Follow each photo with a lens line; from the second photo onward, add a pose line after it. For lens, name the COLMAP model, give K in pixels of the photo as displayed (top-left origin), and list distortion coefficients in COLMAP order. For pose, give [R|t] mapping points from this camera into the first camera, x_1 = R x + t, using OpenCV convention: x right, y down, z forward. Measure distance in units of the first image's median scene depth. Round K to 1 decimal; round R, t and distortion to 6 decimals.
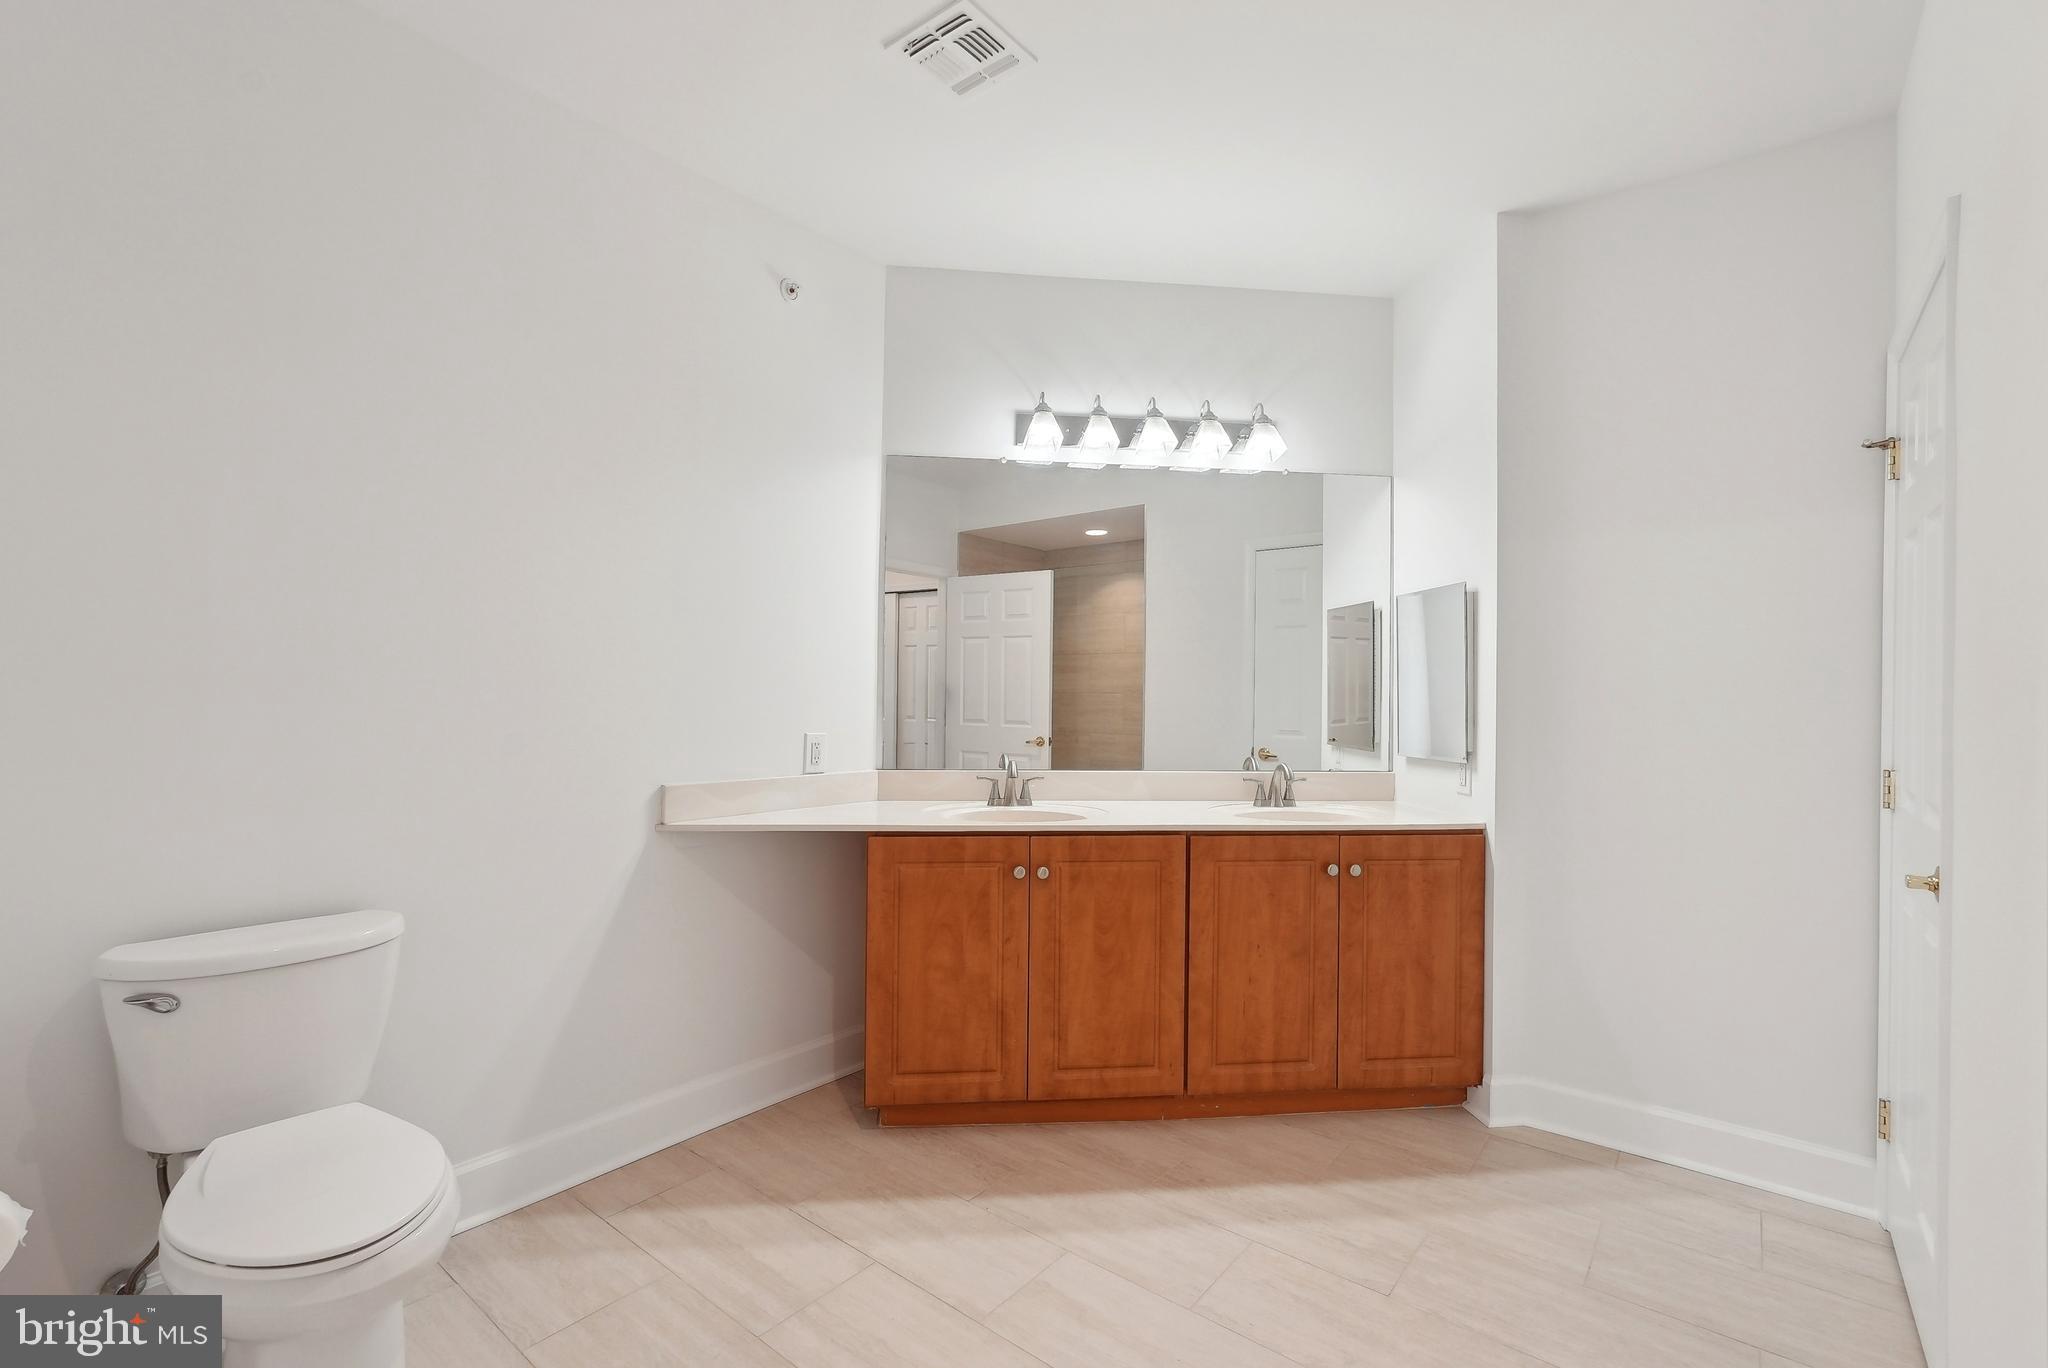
lens RADIAL K [[912.4, 0, 1025.9], [0, 912.4, 689.1], [0, 0, 1]] dist [-0.013724, 0.000327]
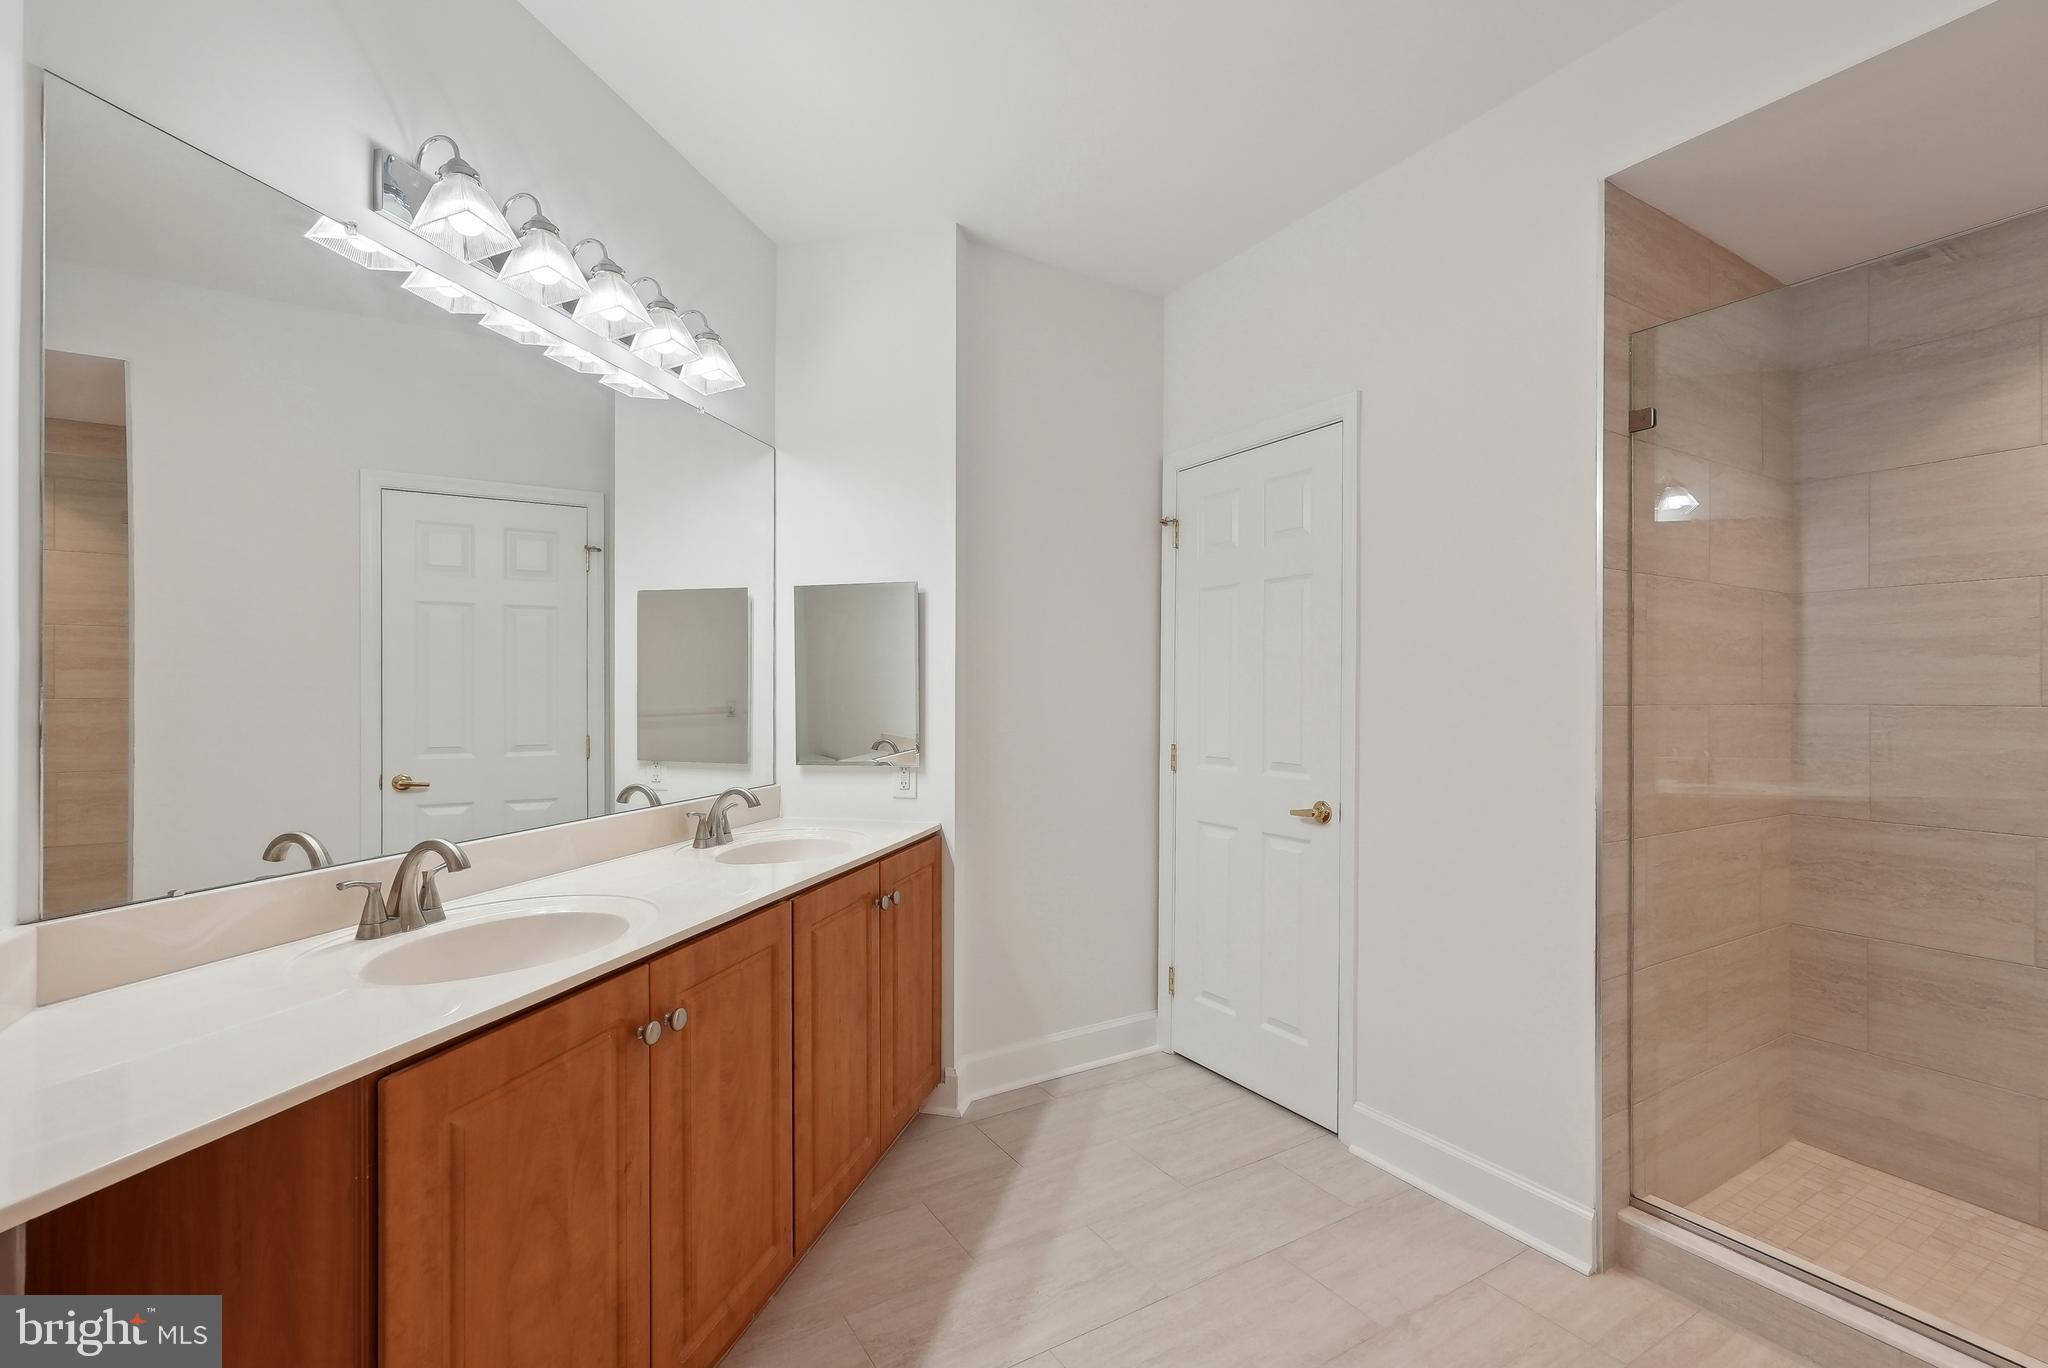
lens RADIAL K [[912.4, 0, 1025.9], [0, 912.4, 689.1], [0, 0, 1]] dist [-0.013724, 0.000327]
pose [[0.335700, -0.007735, 0.941937, -0.439777], [0.002125, 0.999970, 0.007454, -0.009378], [-0.941966, -0.000501, 0.335707, 0.597038]]
